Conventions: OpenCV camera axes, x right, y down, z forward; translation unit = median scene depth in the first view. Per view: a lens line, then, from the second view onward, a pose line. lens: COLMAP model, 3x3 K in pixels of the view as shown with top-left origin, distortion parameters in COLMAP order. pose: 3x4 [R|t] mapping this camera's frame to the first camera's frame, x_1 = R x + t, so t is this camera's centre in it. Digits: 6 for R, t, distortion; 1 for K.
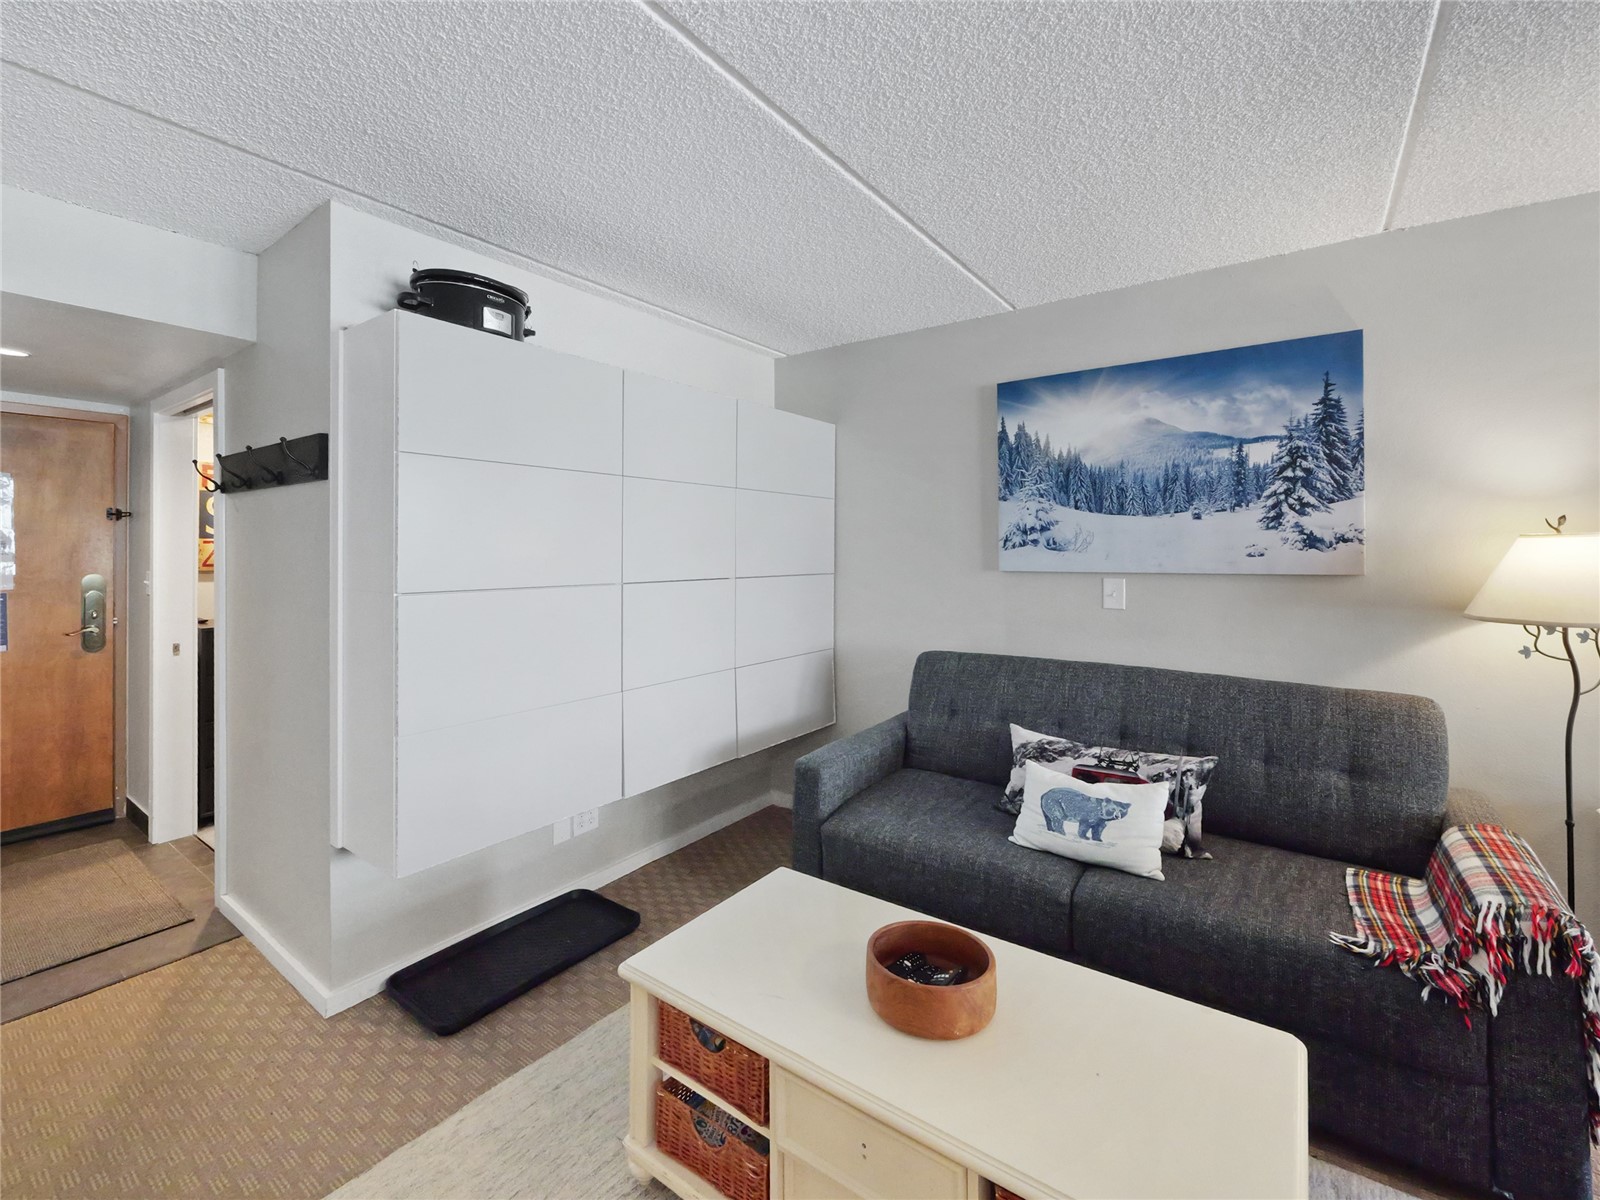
lens RADIAL K [[692.4, 0, 795.2], [0, 692.4, 549.1], [0, 0, 1]] dist [-0.003815, -0.000245]
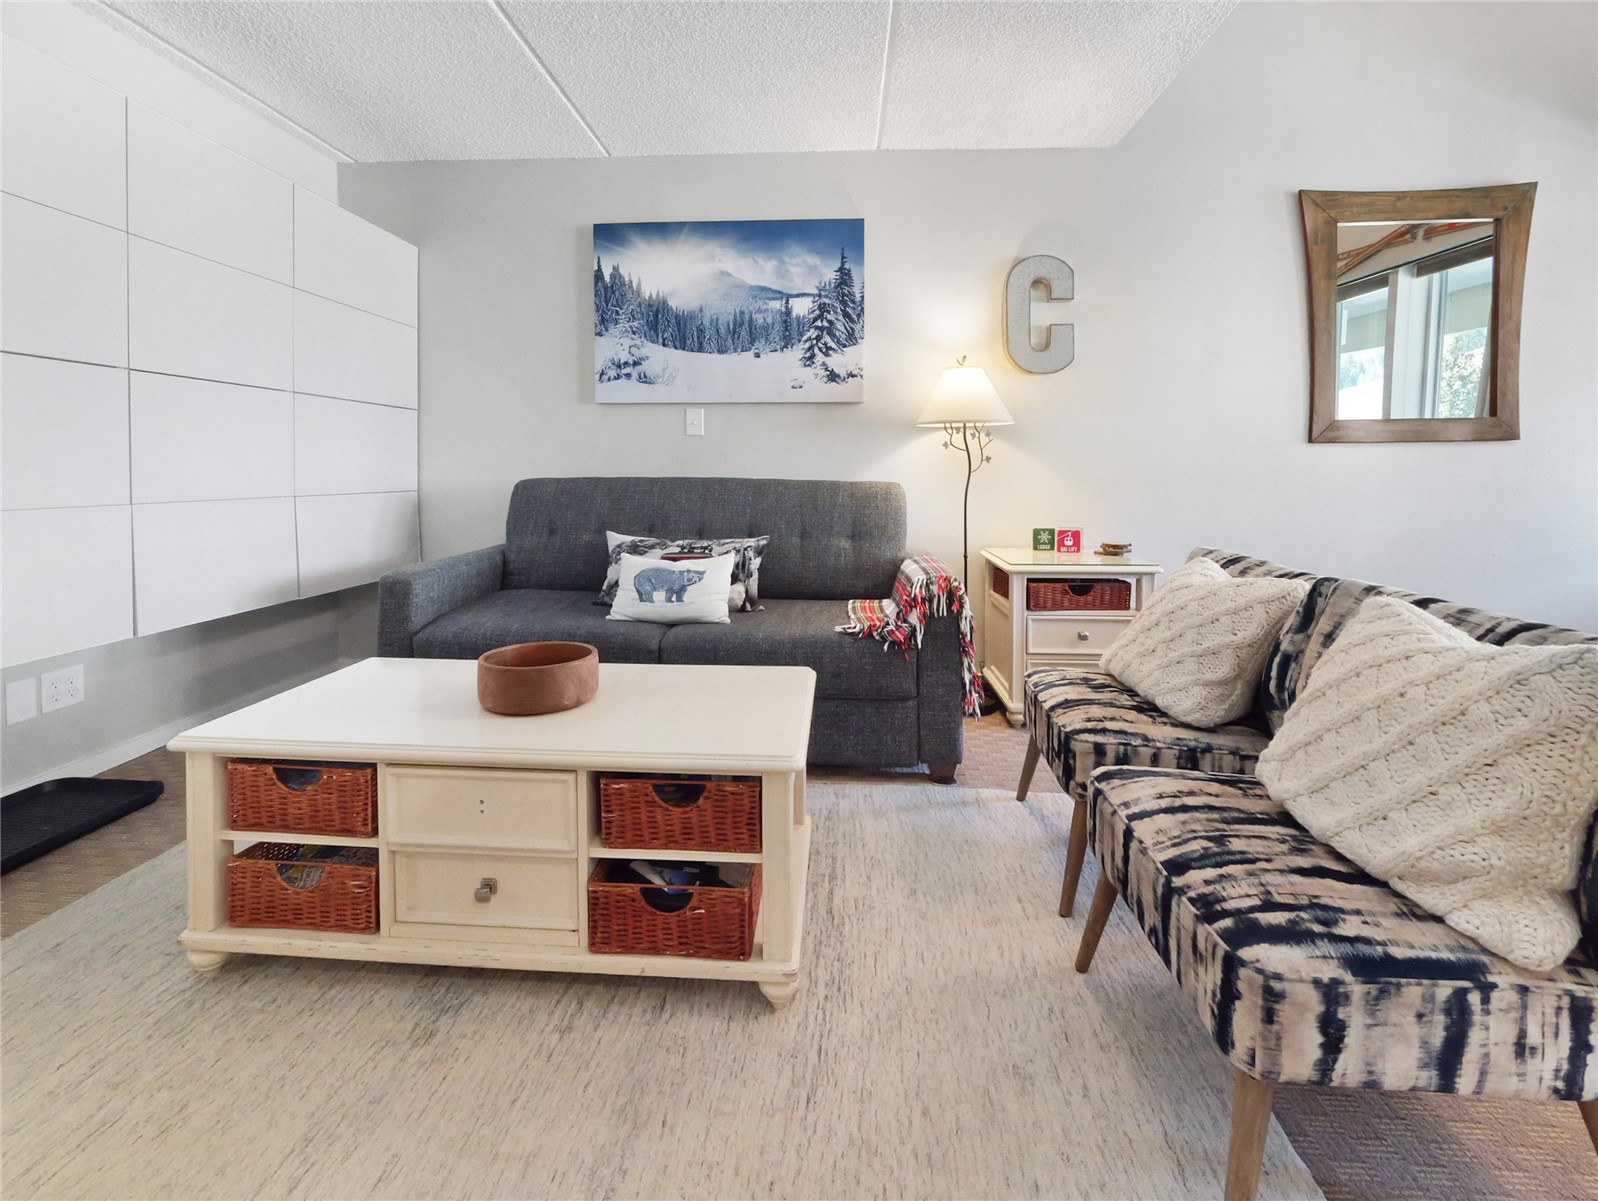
lens RADIAL K [[706.5, 0, 792.6], [0, 706.5, 483.8], [0, 0, 1]] dist [-0.003191, -0.000171]
pose [[0.845010, -0.010266, 0.534651, -0.038424], [-0.005880, 0.999577, 0.028486, 0.155602], [-0.534718, -0.027215, 0.844592, -0.101664]]
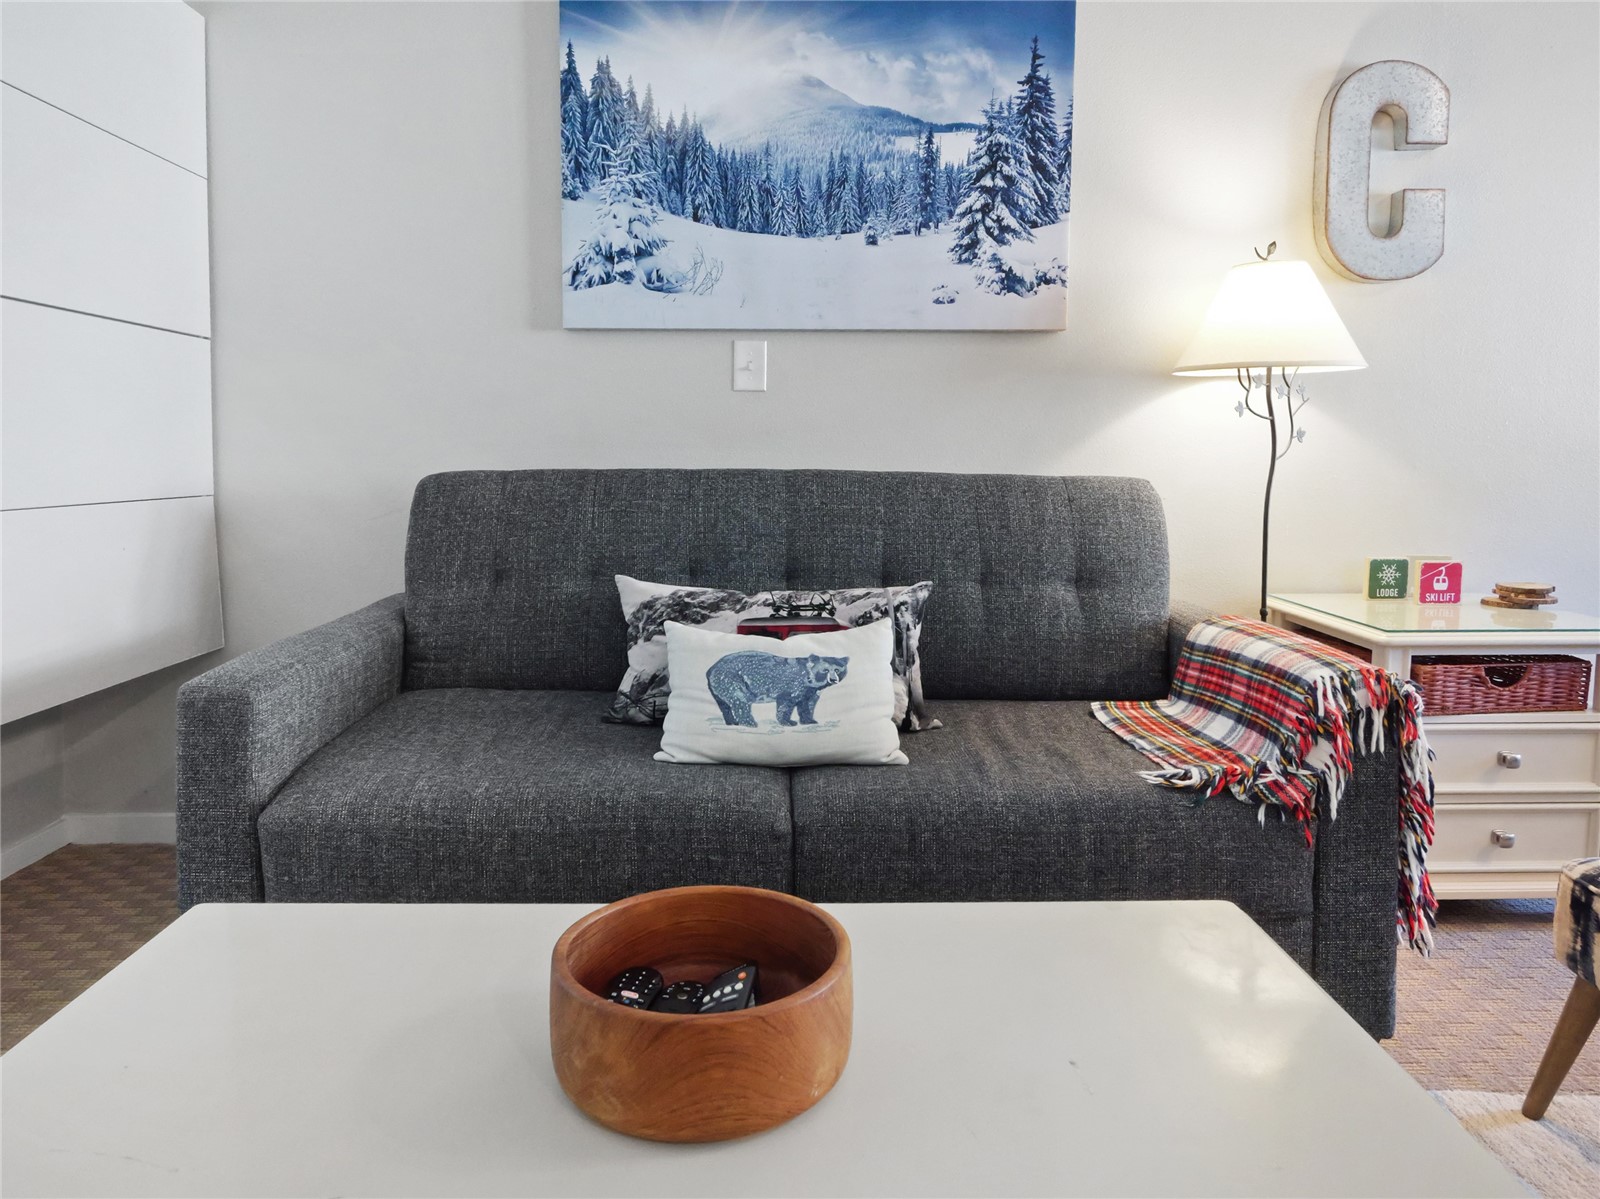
lens RADIAL K [[1027.3, 0, 788.5], [0, 1027.3, 517.1], [0, 0, 1]] dist [0.001418, 0.000384]
pose [[0.803460, -0.036970, 0.594210, -0.074233], [-0.005798, 0.997537, 0.069904, 0.158165], [-0.595331, -0.059611, 0.801267, 0.274413]]
